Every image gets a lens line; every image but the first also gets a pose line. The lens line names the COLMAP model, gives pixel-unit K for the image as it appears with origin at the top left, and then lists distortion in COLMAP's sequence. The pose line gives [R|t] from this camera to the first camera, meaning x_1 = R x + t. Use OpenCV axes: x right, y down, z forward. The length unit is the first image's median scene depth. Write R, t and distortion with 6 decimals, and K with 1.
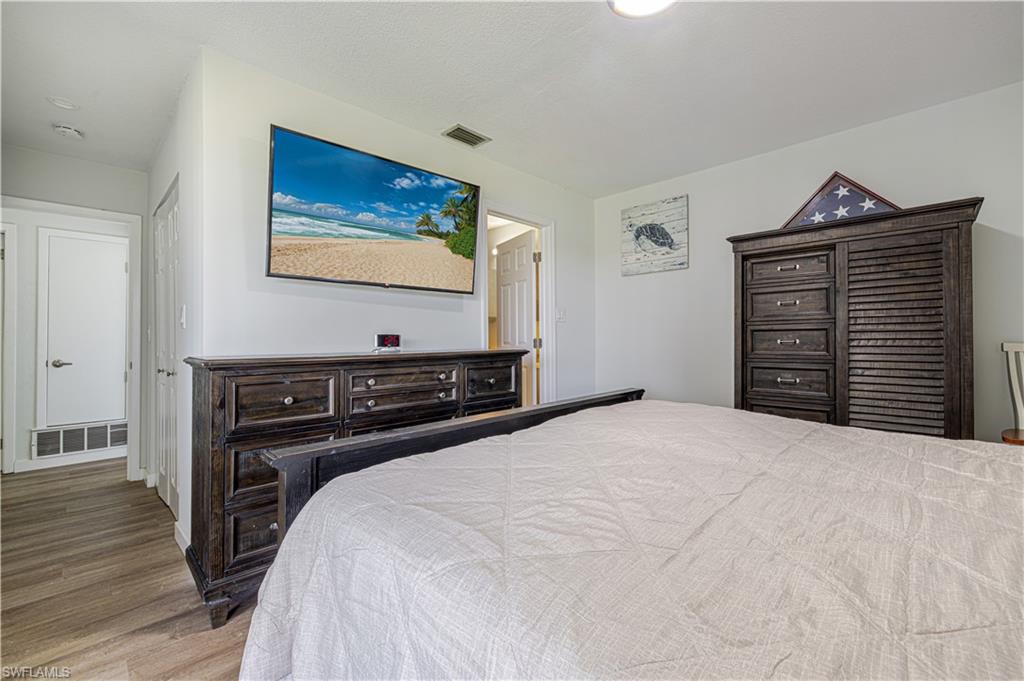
lens RADIAL K [[438.9, 0, 517.3], [0, 438.9, 332.1], [0, 0, 1]] dist [-0.000943, 0.000141]
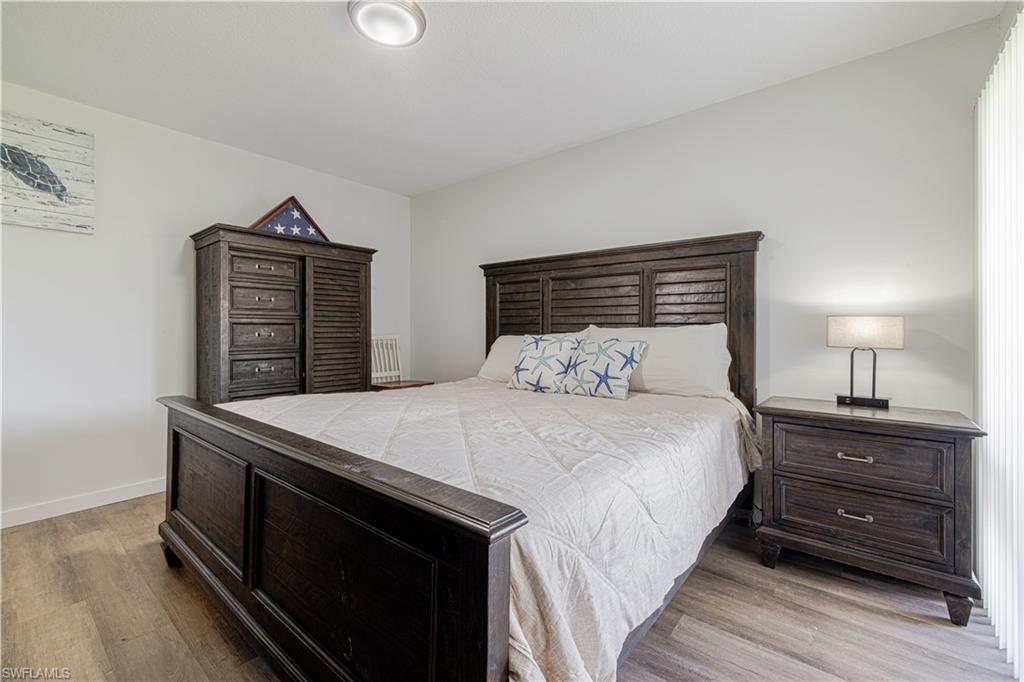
lens RADIAL K [[438.9, 0, 505.5], [0, 438.9, 333.3], [0, 0, 1]] dist [-0.000943, 0.000141]
pose [[-0.101087, 0.008355, 0.994842, -0.554005], [-0.011814, 0.999884, -0.009598, 0.022790], [-0.994807, -0.012723, -0.100977, 0.526929]]
